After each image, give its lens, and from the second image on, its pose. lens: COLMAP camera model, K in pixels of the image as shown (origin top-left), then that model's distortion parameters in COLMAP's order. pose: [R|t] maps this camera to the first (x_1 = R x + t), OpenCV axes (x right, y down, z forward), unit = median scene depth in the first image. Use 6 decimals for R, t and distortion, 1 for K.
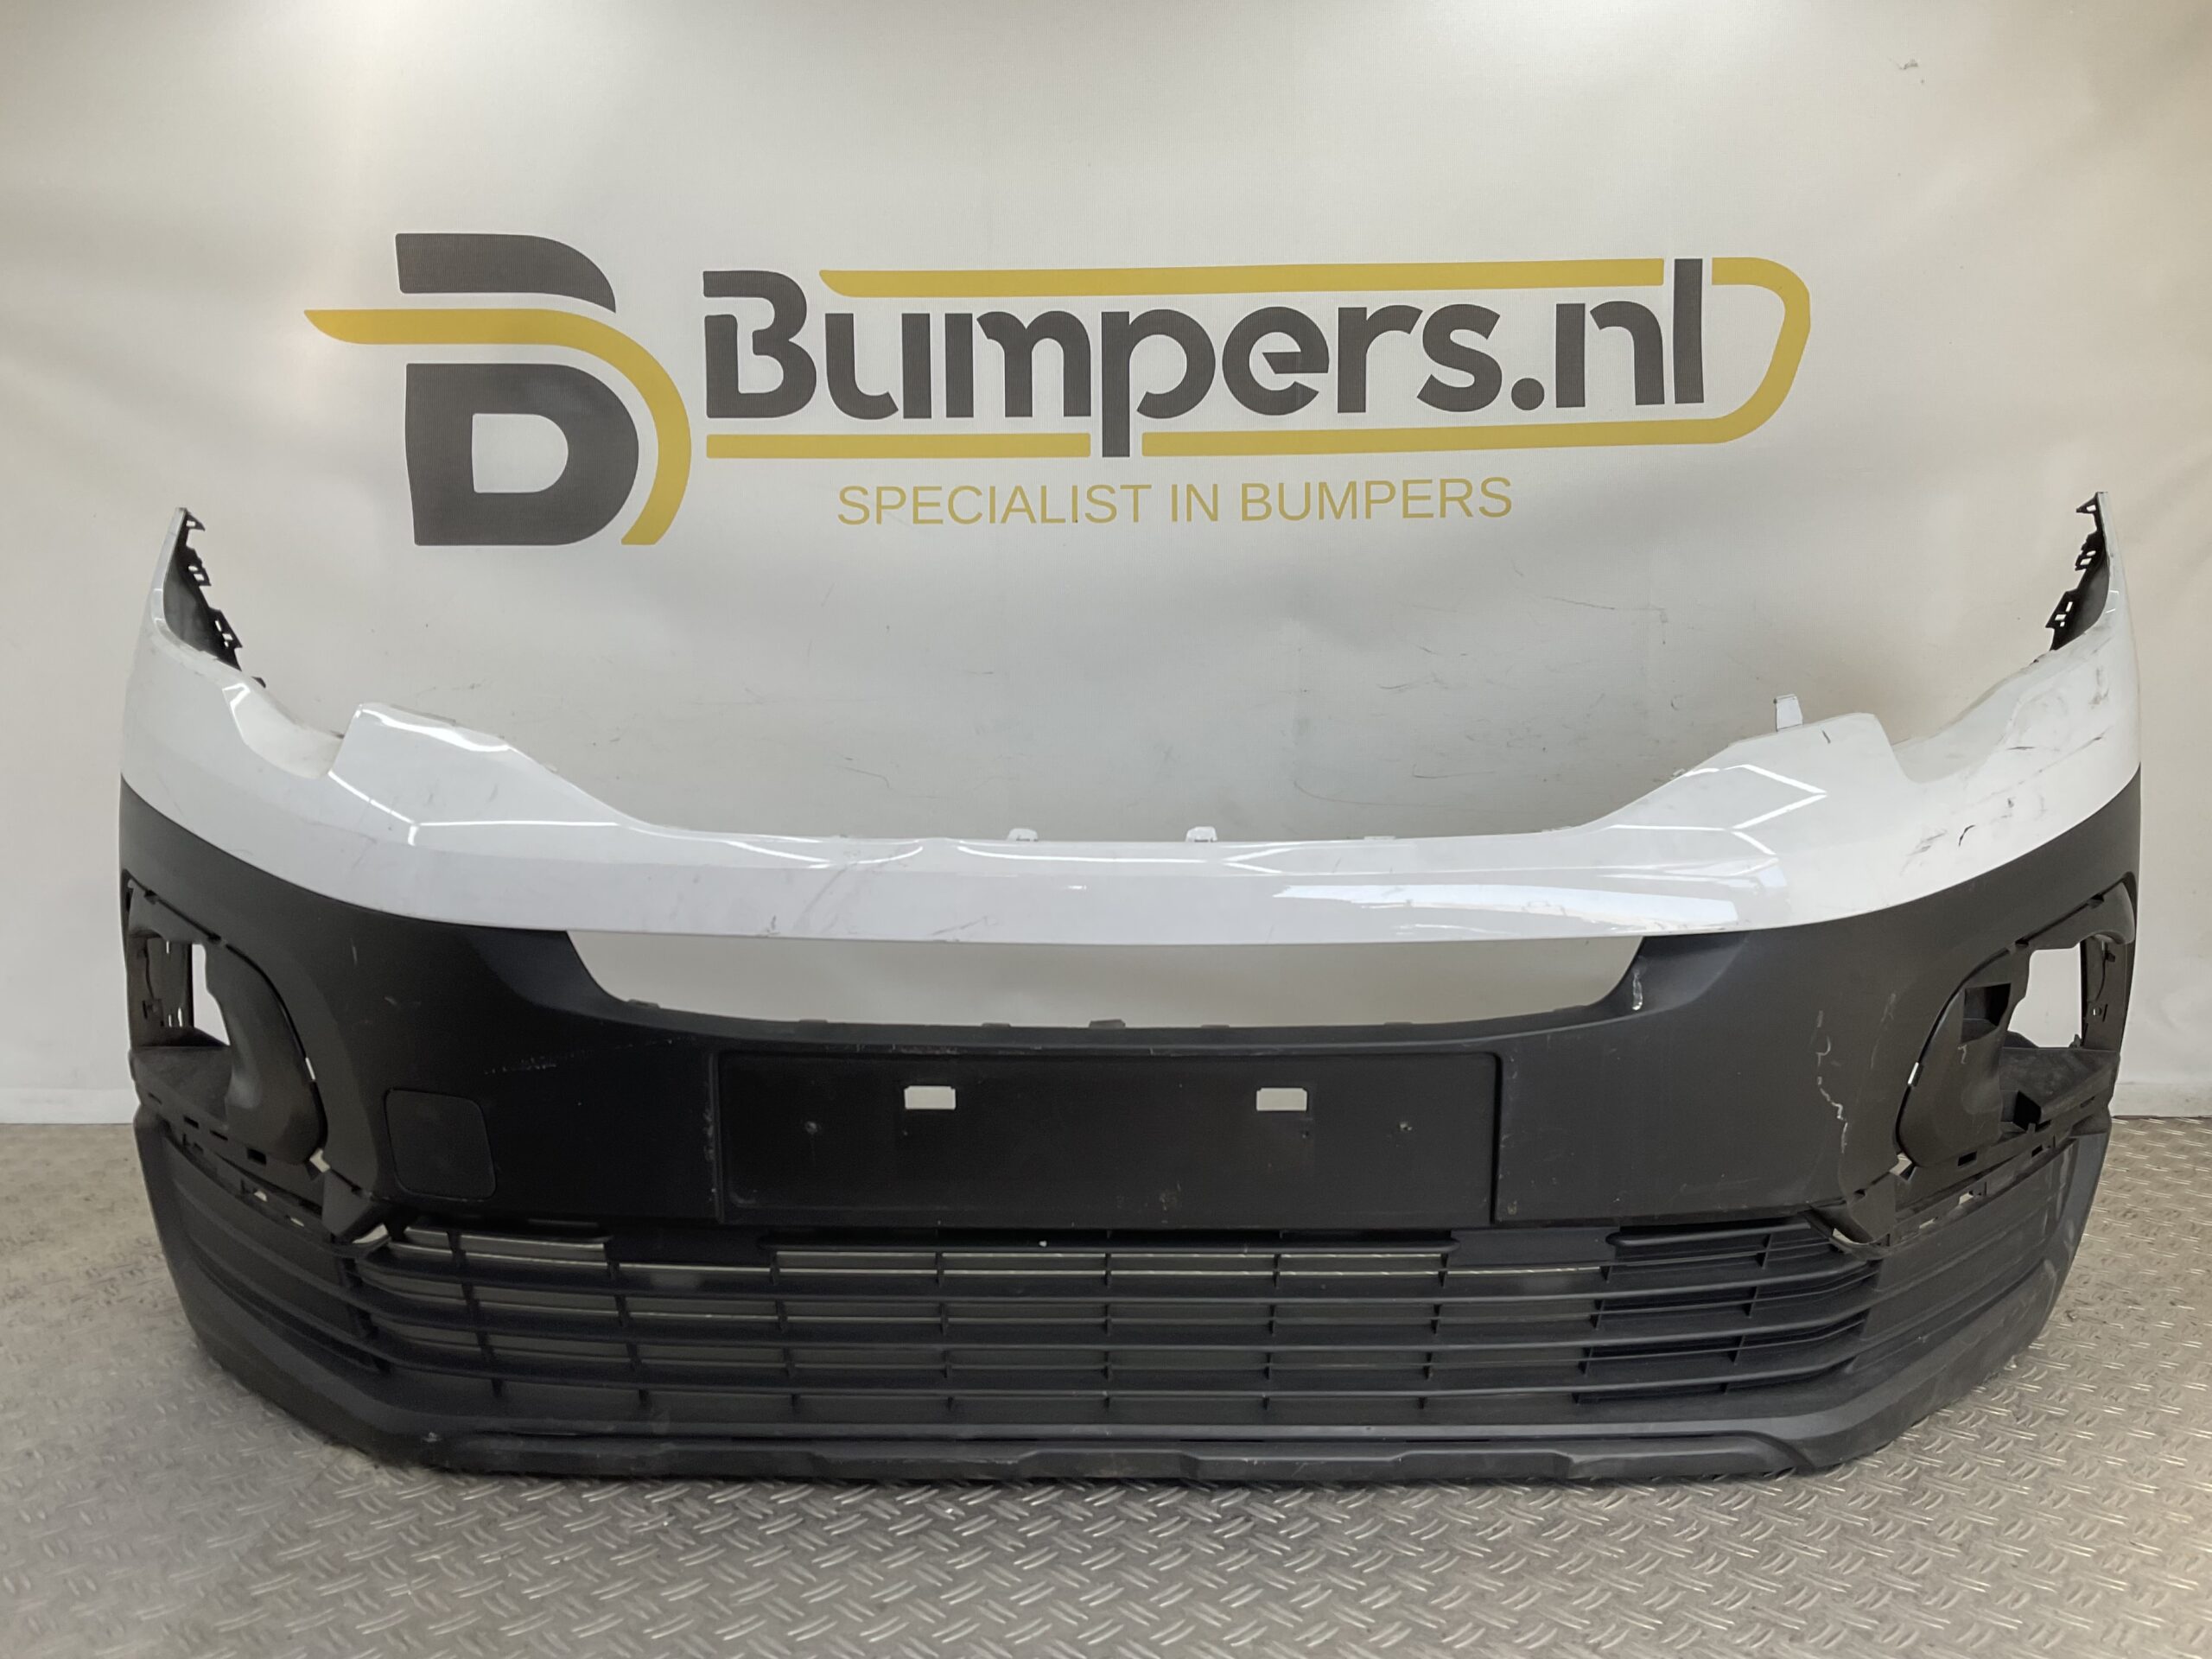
lens RADIAL K [[1810.0, 0, 1106.0], [0, 1810.0, 829.5], [0, 0, 1]] dist [0.139761, -0.292702]
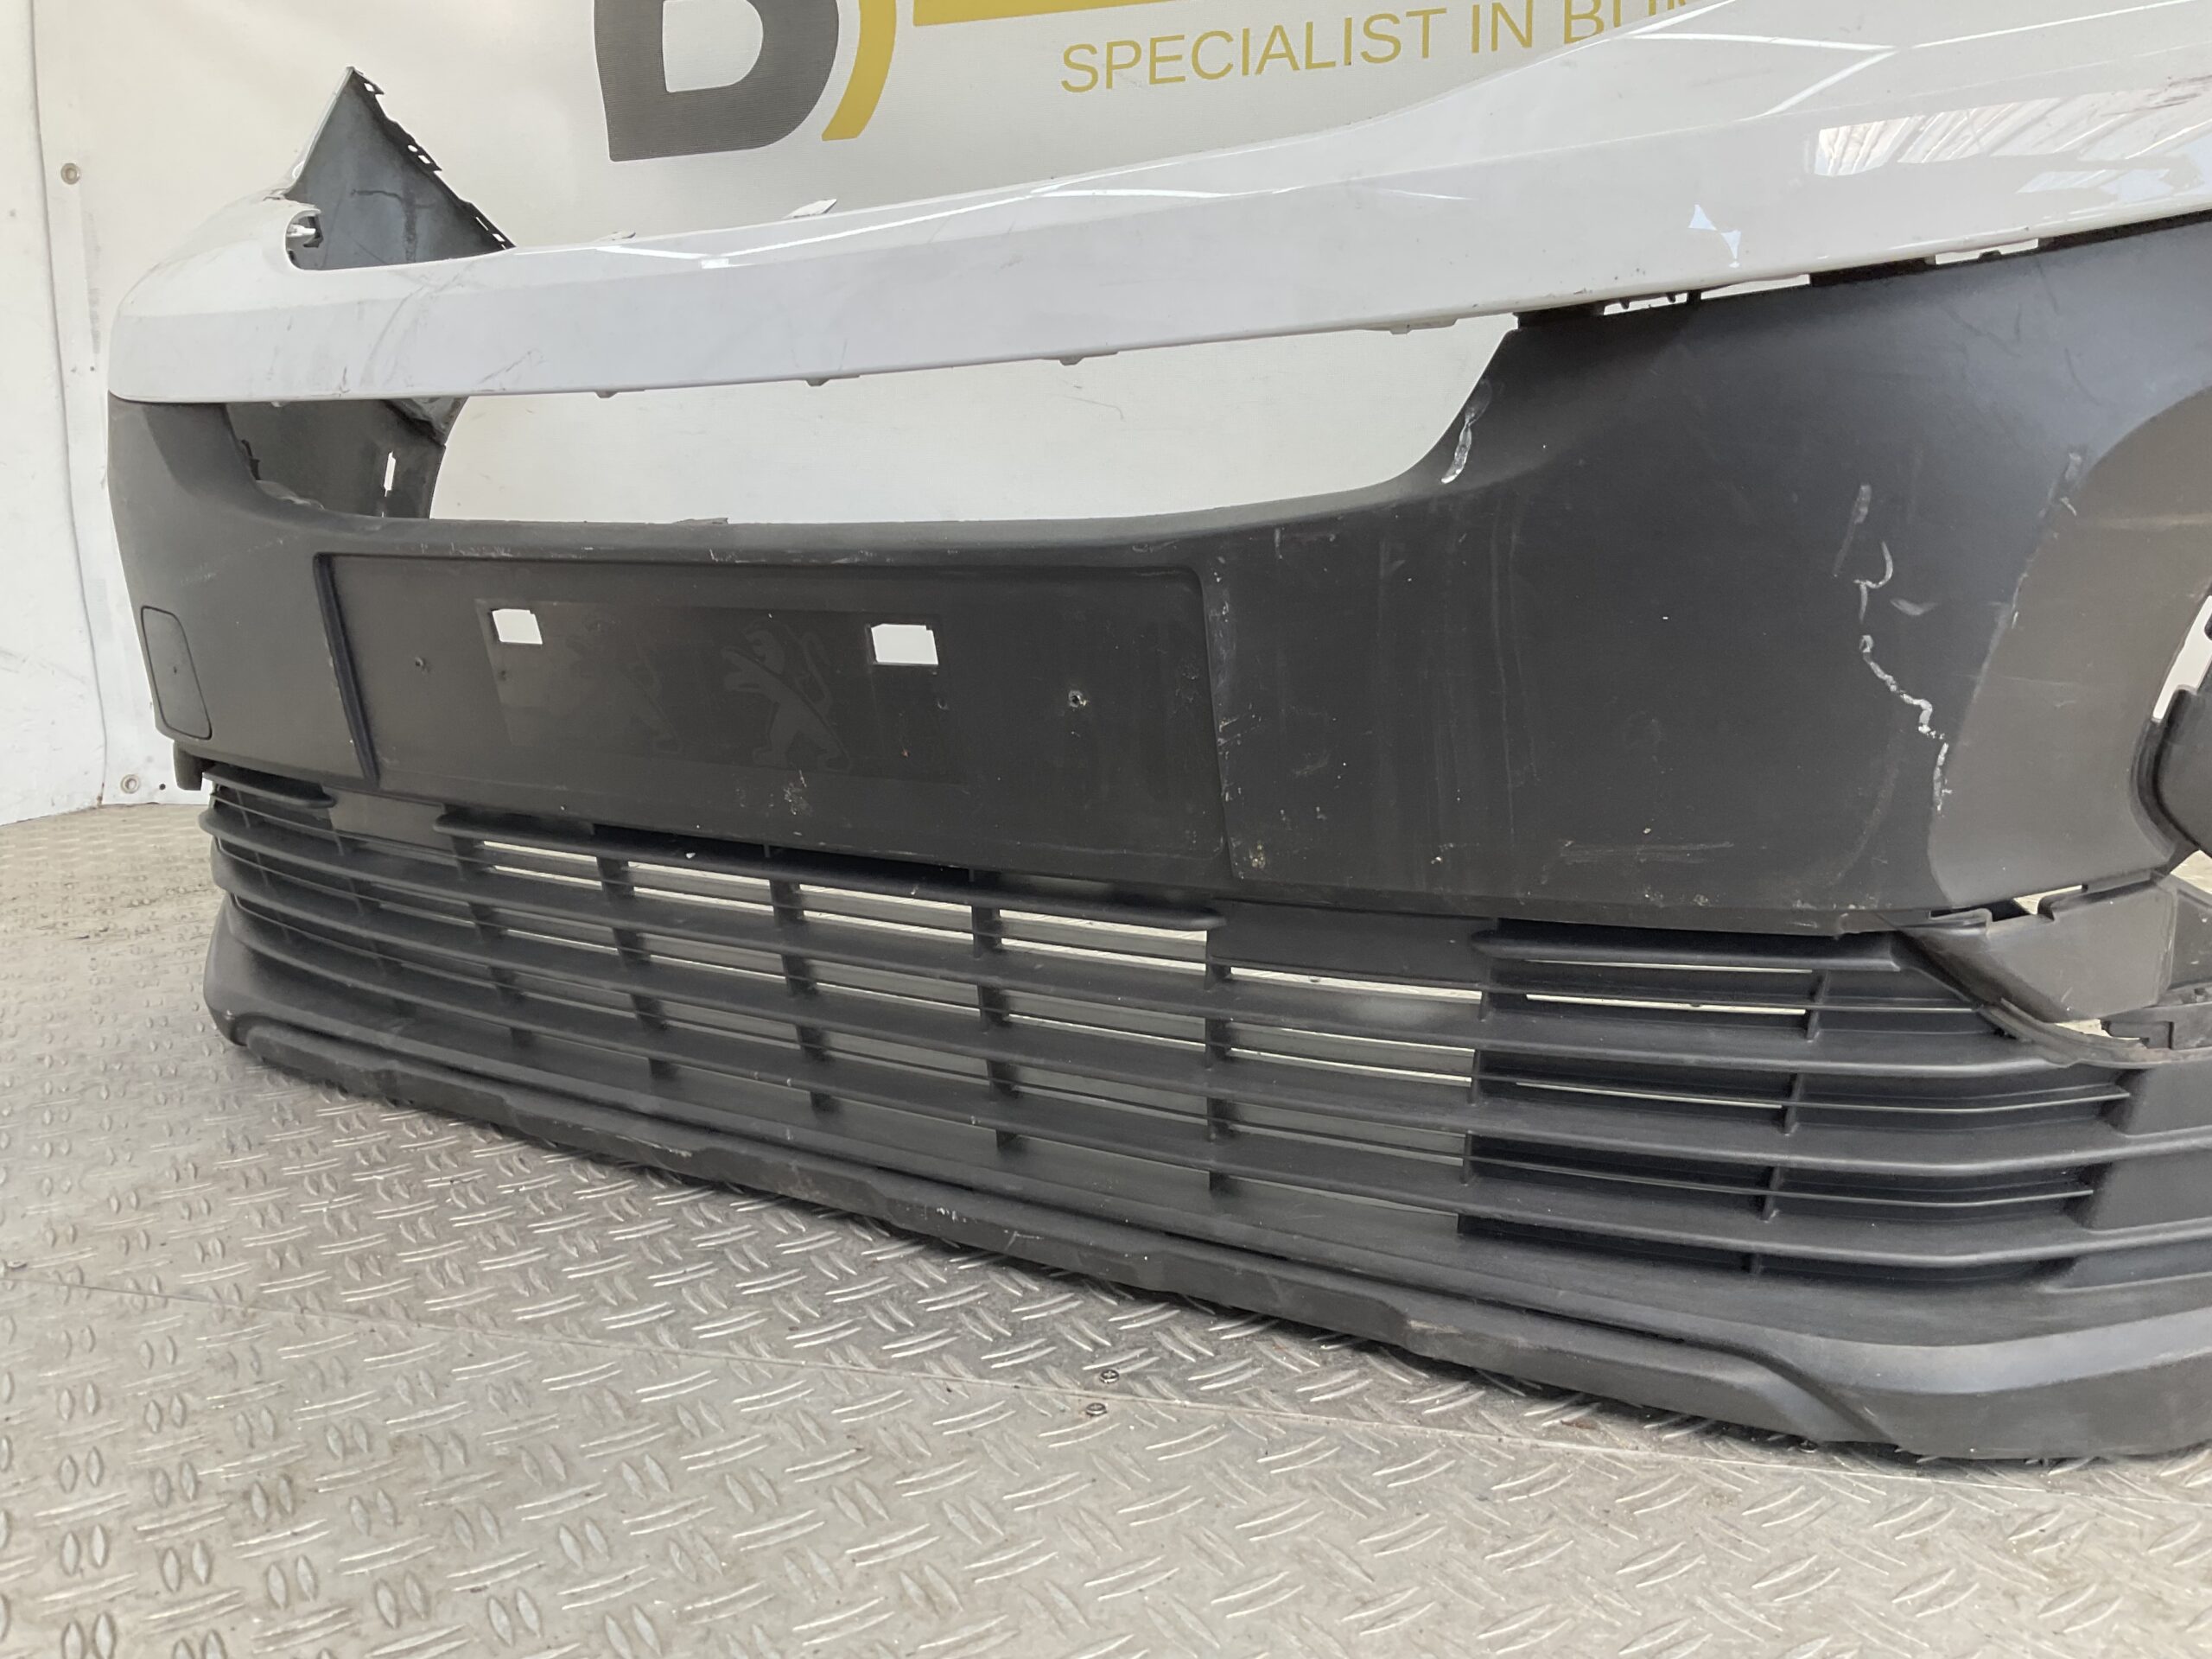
lens RADIAL K [[1812.6, 0, 1106.0], [0, 1812.6, 829.5], [0, 0, 1]] dist [0.149081, -0.334551]
pose [[0.971009, 0.016876, -0.238448, 0.077884], [0.002212, 0.996828, 0.079559, 0.099804], [0.239034, -0.077780, 0.967891, 0.168900]]
